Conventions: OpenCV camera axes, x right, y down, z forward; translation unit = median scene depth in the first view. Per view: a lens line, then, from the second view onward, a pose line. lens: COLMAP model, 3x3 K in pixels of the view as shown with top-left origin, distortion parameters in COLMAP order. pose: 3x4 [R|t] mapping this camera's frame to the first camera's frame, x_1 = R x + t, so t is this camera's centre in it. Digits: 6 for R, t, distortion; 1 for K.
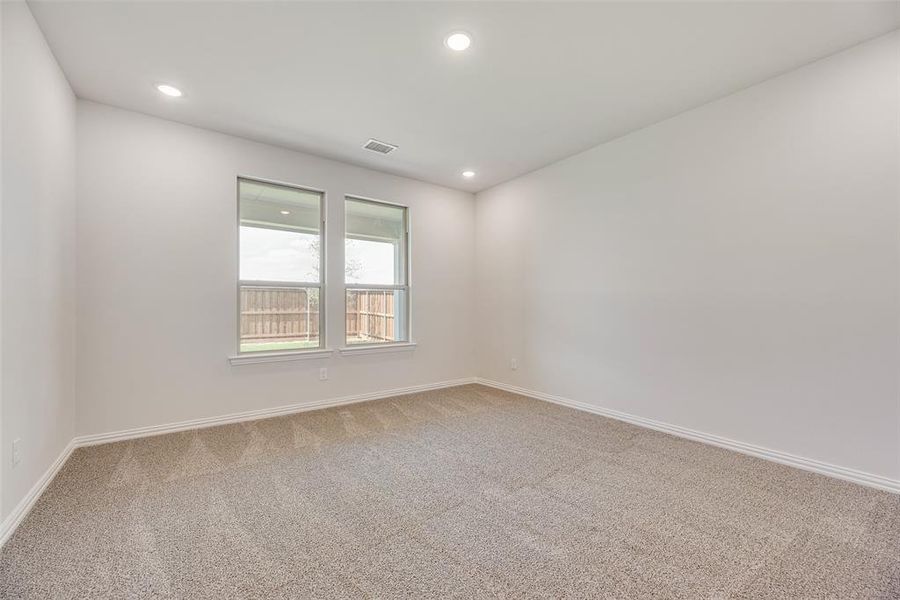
lens RADIAL K [[363.4, 0, 454.3], [0, 363.4, 297.5], [0, 0, 1]] dist [0.000856, 0.000055]
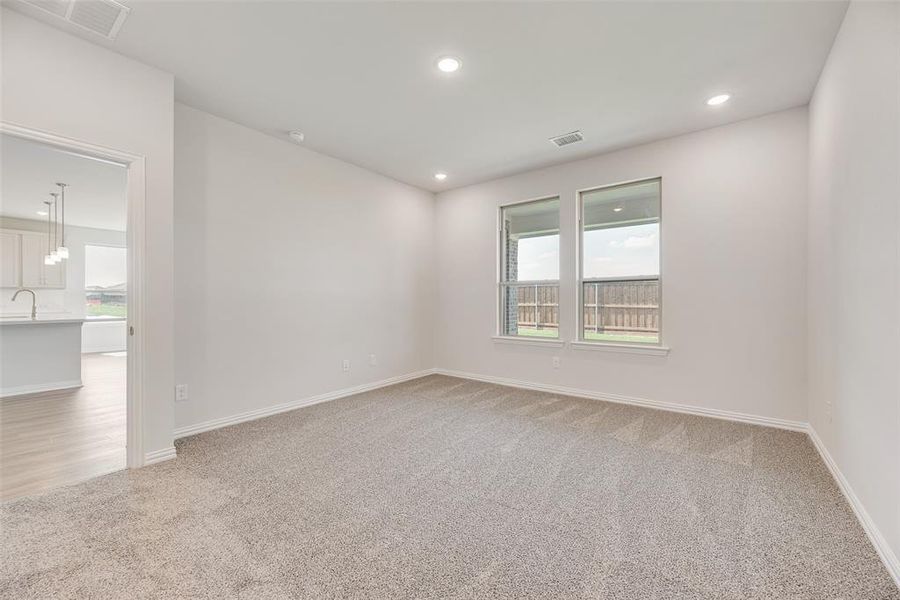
lens RADIAL K [[363.4, 0, 454.3], [0, 363.4, 297.5], [0, 0, 1]] dist [0.000856, 0.000055]
pose [[0.271425, -0.007199, -0.962433, 0.592131], [0.025230, 0.999682, -0.000362, 0.006574], [0.962129, -0.024184, 0.271520, 0.390431]]
